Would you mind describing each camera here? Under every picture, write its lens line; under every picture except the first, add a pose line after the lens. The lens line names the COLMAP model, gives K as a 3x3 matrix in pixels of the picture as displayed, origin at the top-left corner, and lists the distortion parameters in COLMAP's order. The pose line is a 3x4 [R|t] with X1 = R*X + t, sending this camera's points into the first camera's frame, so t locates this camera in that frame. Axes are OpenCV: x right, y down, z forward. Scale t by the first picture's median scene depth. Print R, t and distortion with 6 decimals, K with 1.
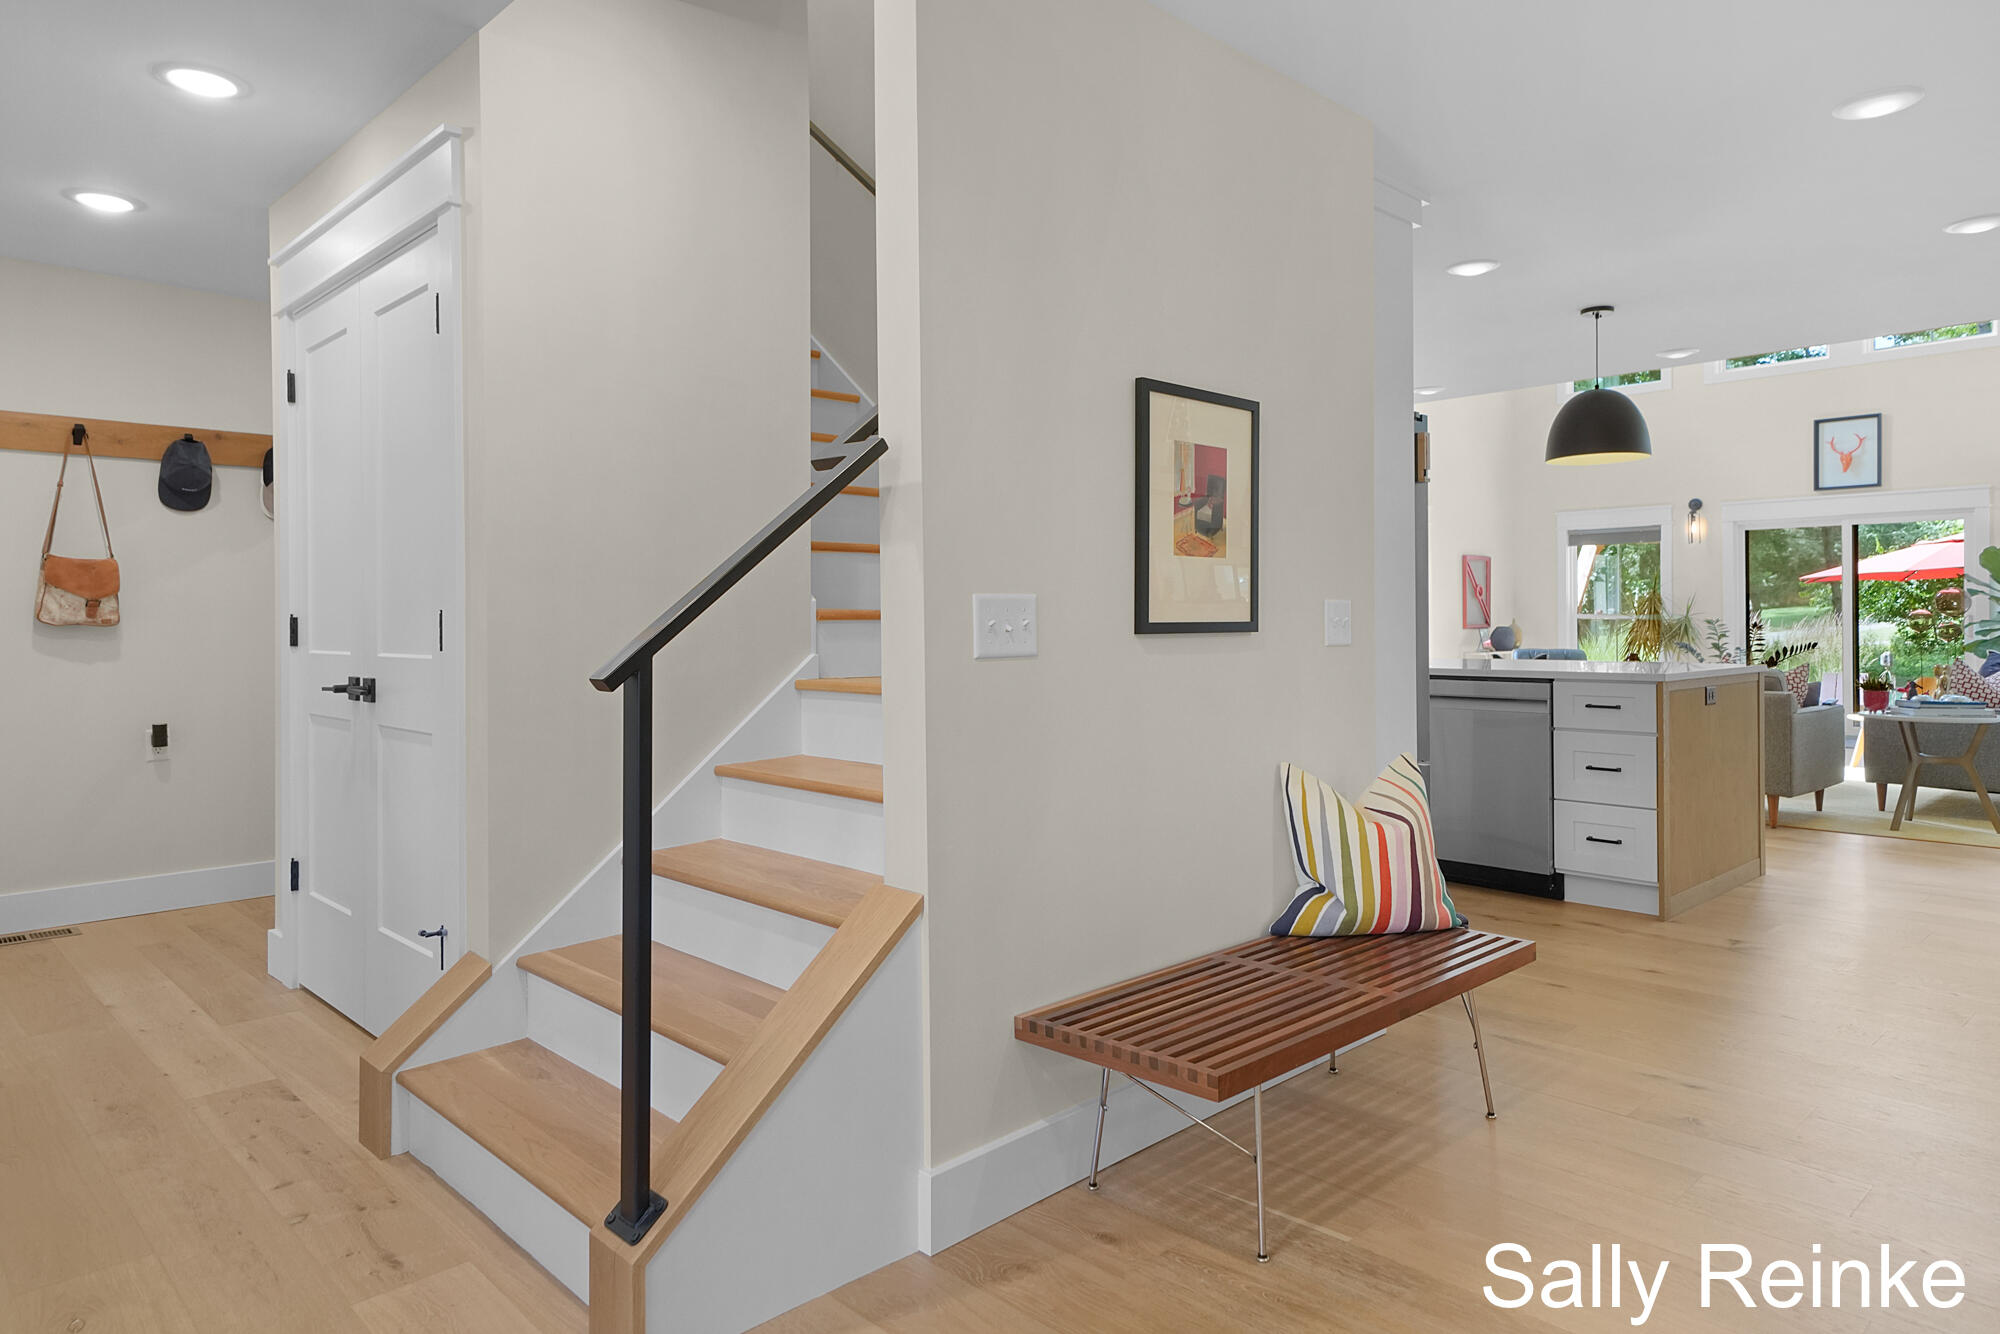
lens RADIAL K [[1215.0, 0, 982.3], [0, 1215.0, 615.3], [0, 0, 1]] dist [0.021927, 0.001666]
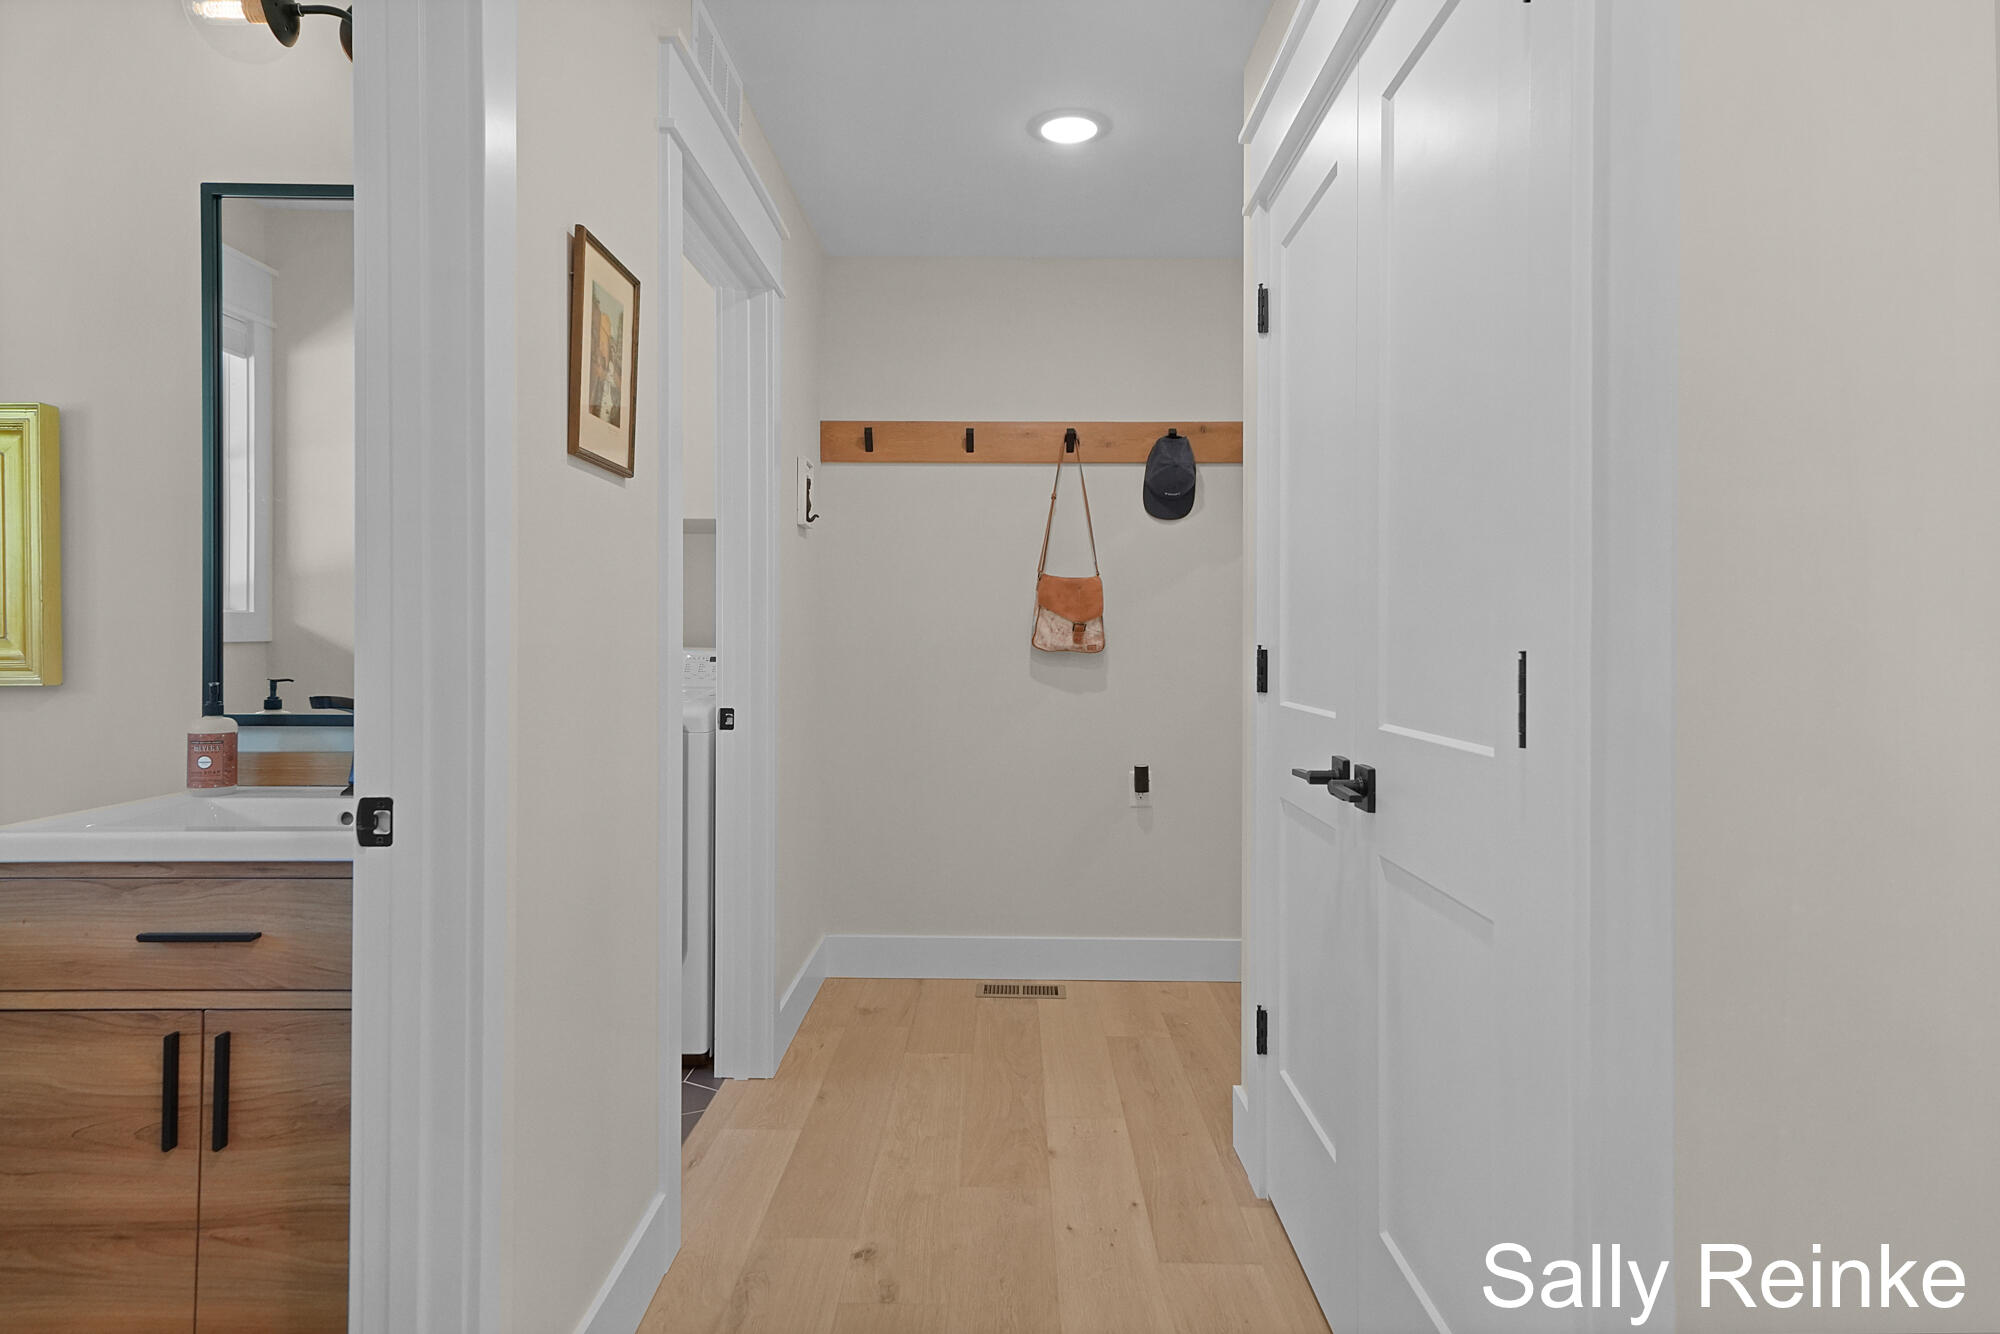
lens RADIAL K [[1143.3, 0, 983.5], [0, 1143.3, 639.5], [0, 0, 1]] dist [0.023997, 0.005485]
pose [[0.704388, 0.009765, -0.709748, -0.181853], [-0.006793, 0.999952, 0.007015, -0.006058], [0.709783, -0.000120, 0.704420, 0.364184]]
